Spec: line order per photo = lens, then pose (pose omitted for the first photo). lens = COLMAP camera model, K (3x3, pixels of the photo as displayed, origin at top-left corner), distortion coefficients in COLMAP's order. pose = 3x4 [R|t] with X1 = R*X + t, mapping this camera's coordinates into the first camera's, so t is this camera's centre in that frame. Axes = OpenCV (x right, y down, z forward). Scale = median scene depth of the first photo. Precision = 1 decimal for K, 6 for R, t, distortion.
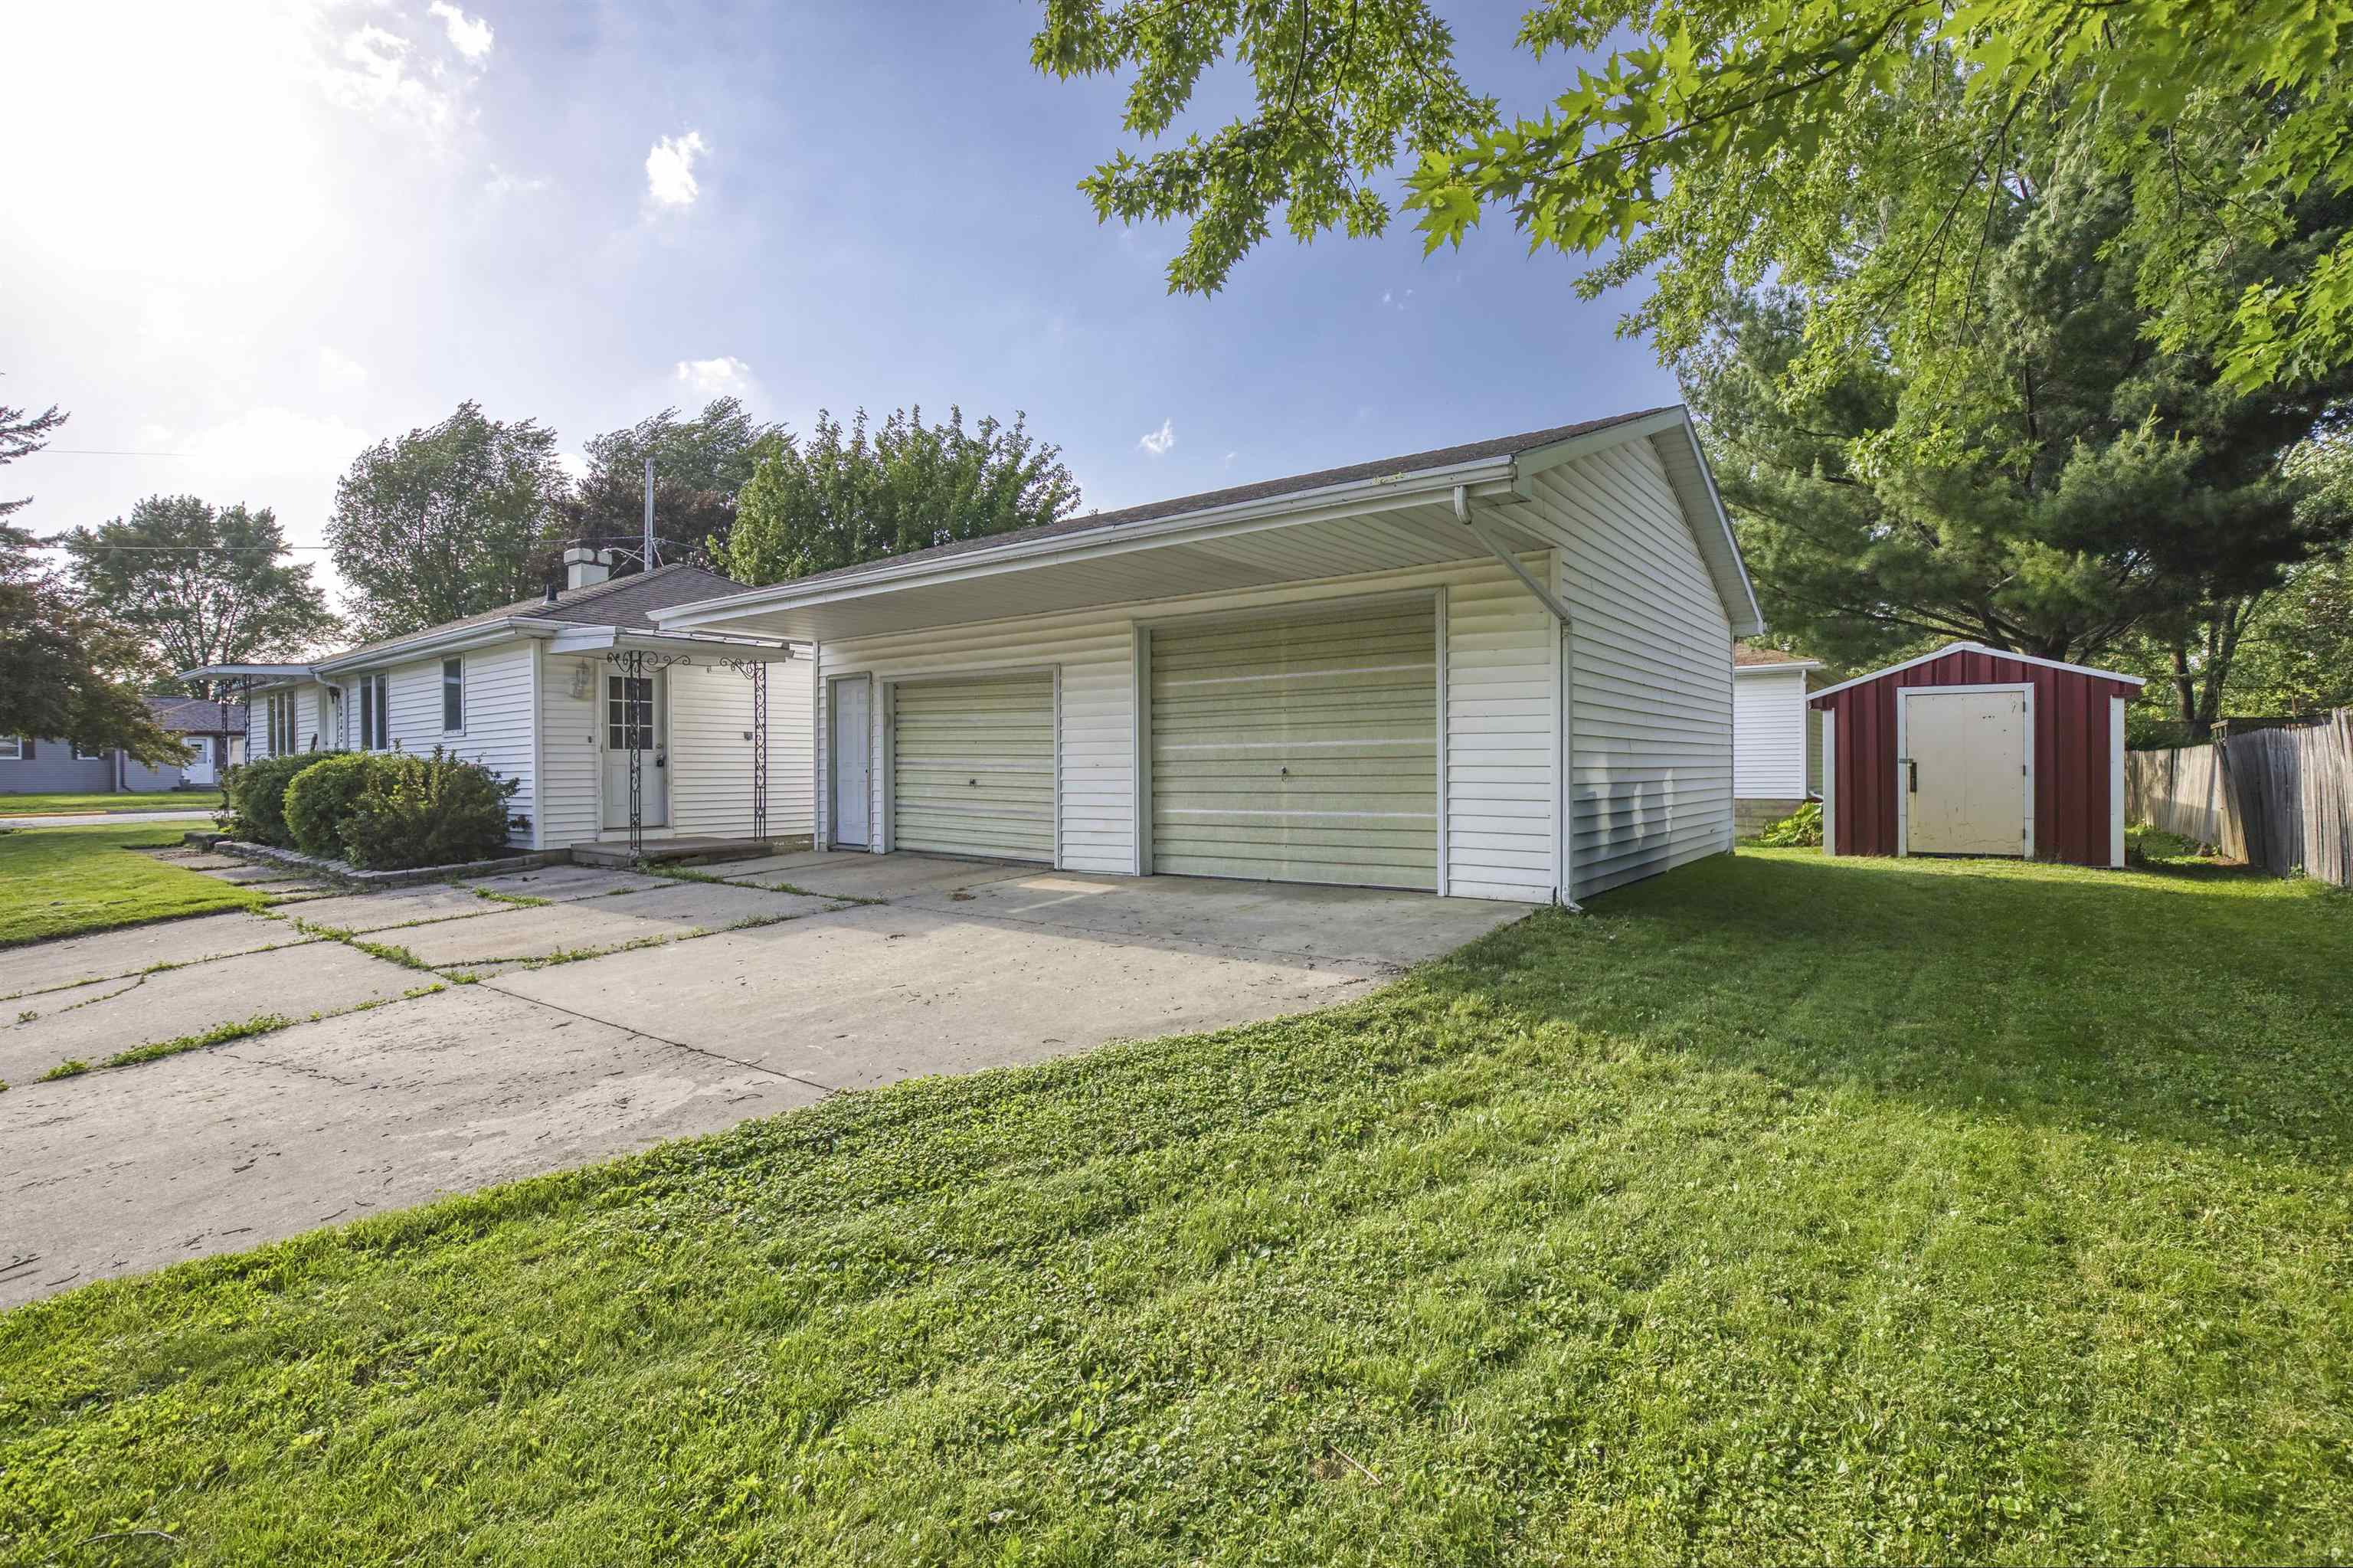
lens RADIAL K [[1056.6, 0, 1172.7], [0, 1056.6, 776.5], [0, 0, 1]] dist [-0.019656, -0.000247]
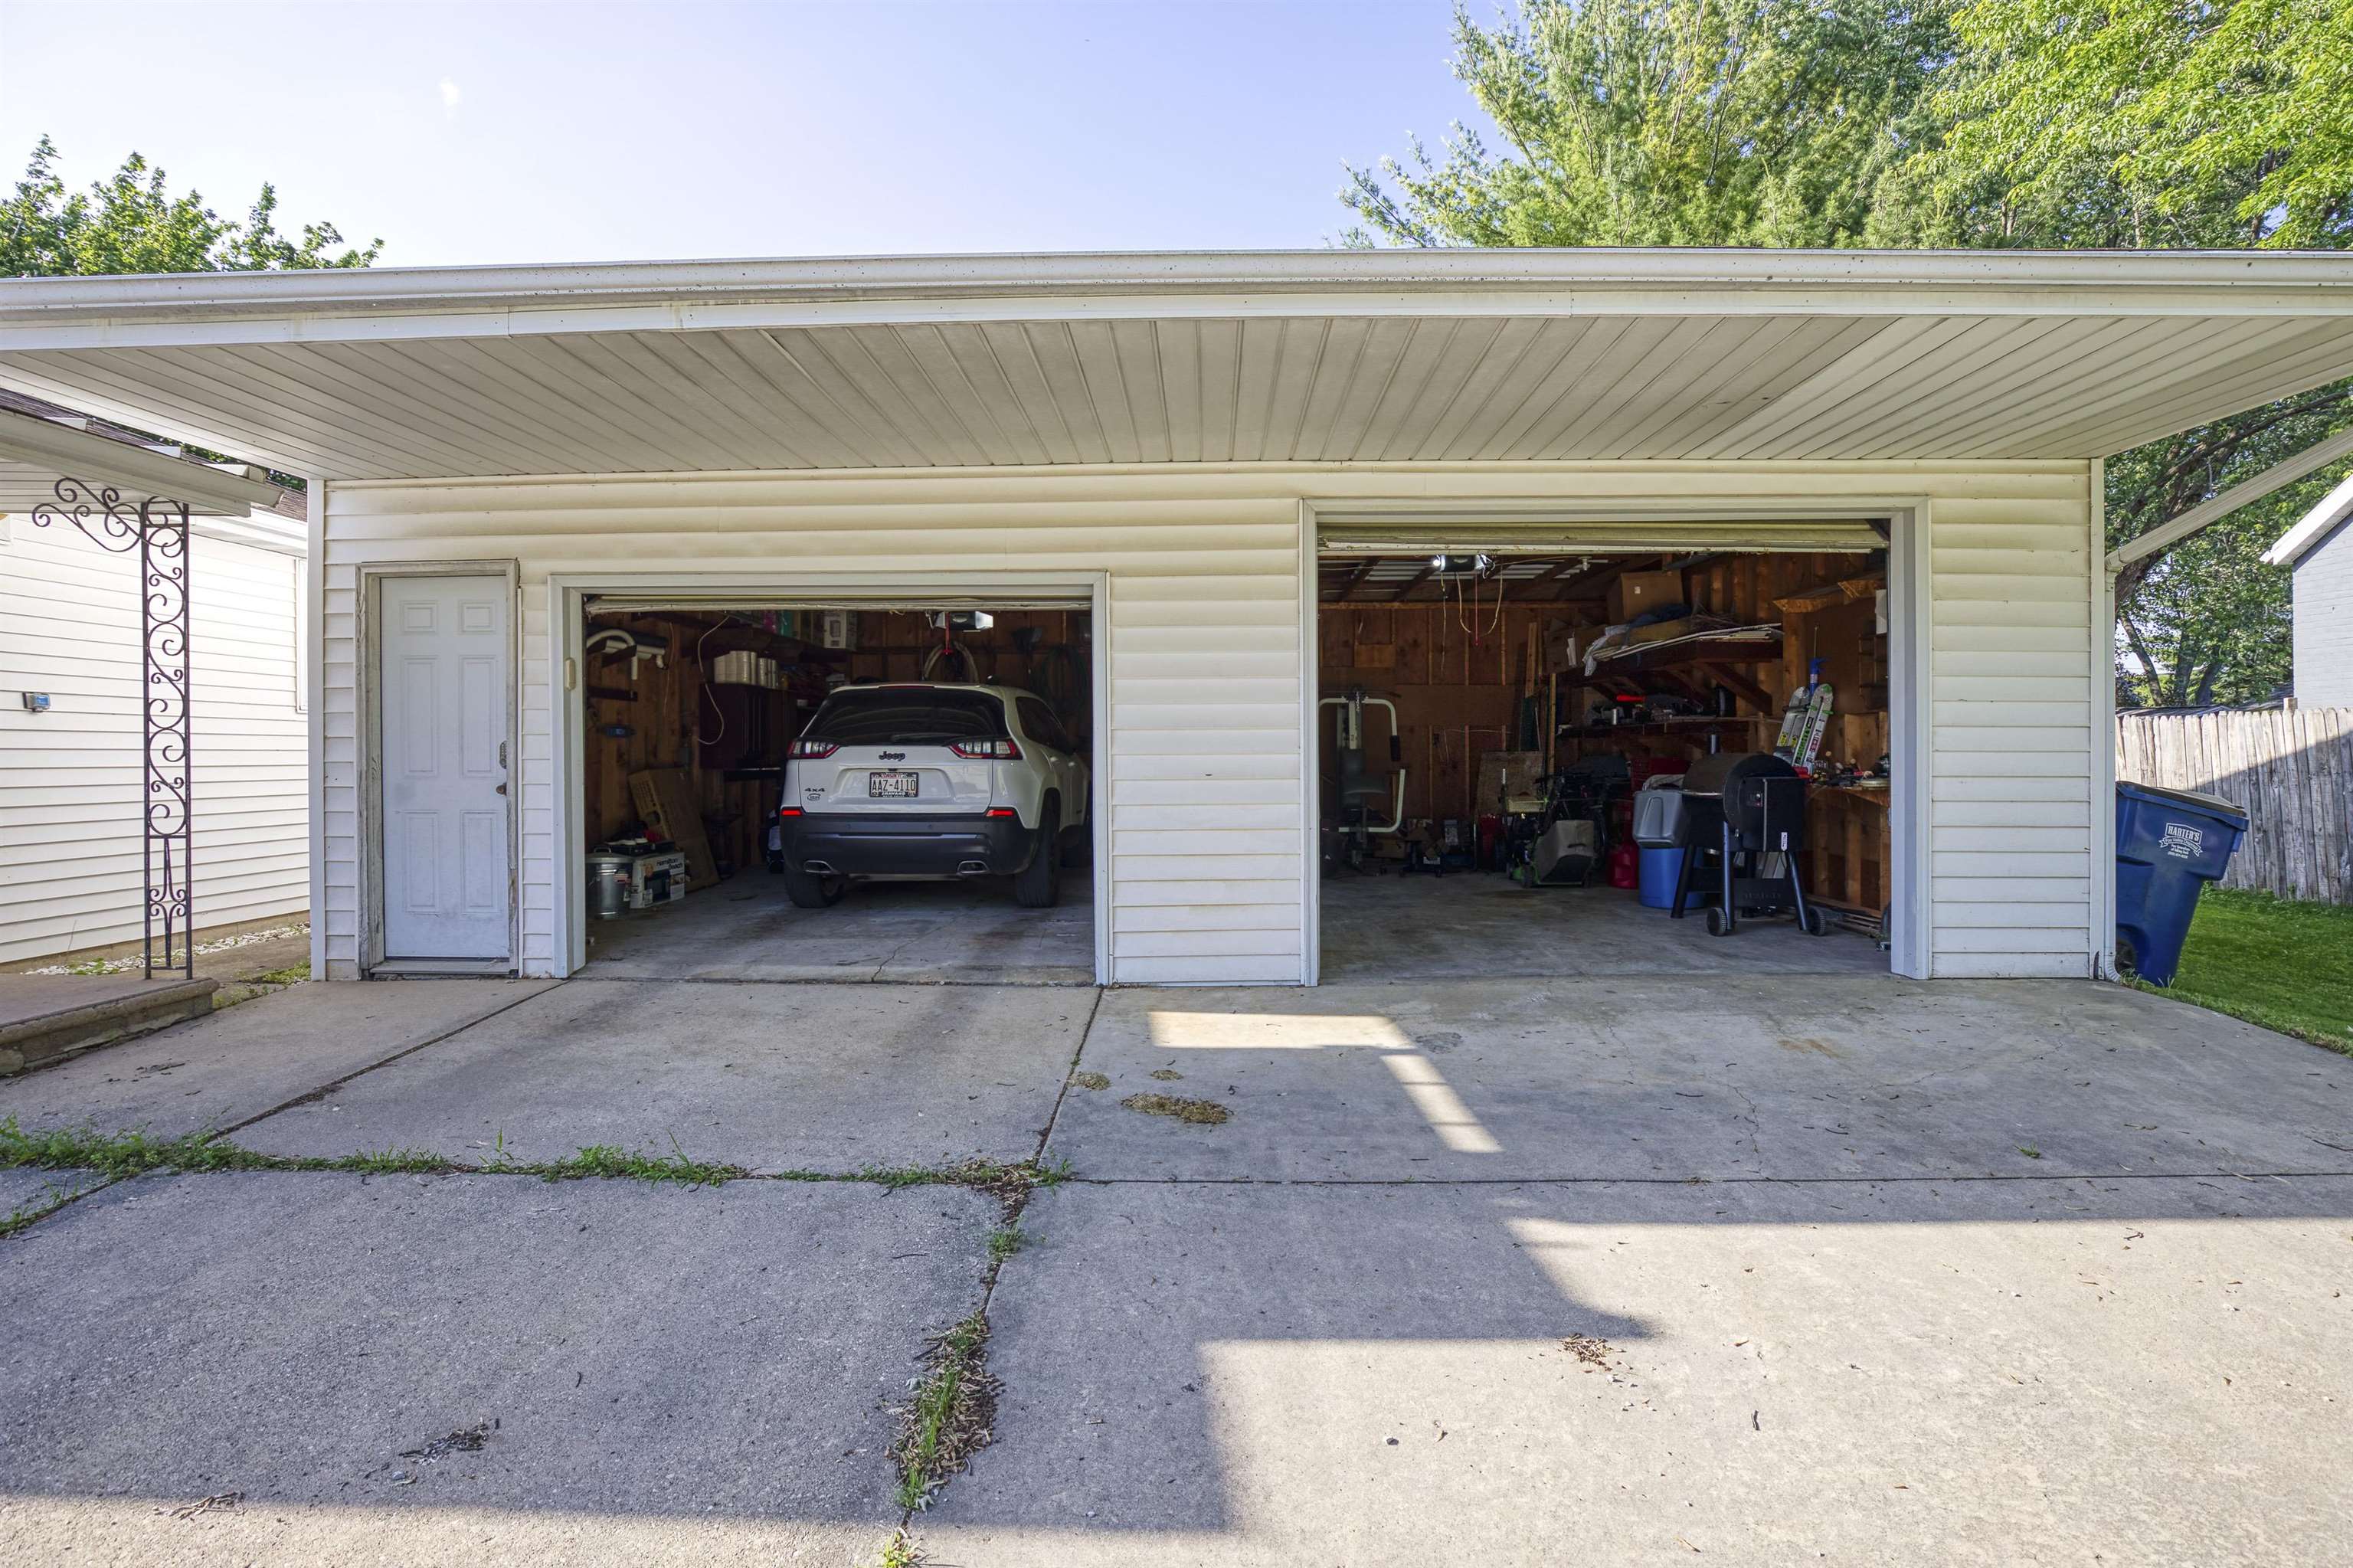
lens RADIAL K [[1056.6, 0, 1177.5], [0, 1056.6, 763.5], [0, 0, 1]] dist [-0.019656, -0.000247]
pose [[0.812156, -0.007150, 0.583396, -0.305512], [0.007933, 0.999968, 0.001213, -0.013524], [-0.583386, 0.003643, 0.812187, 0.473004]]
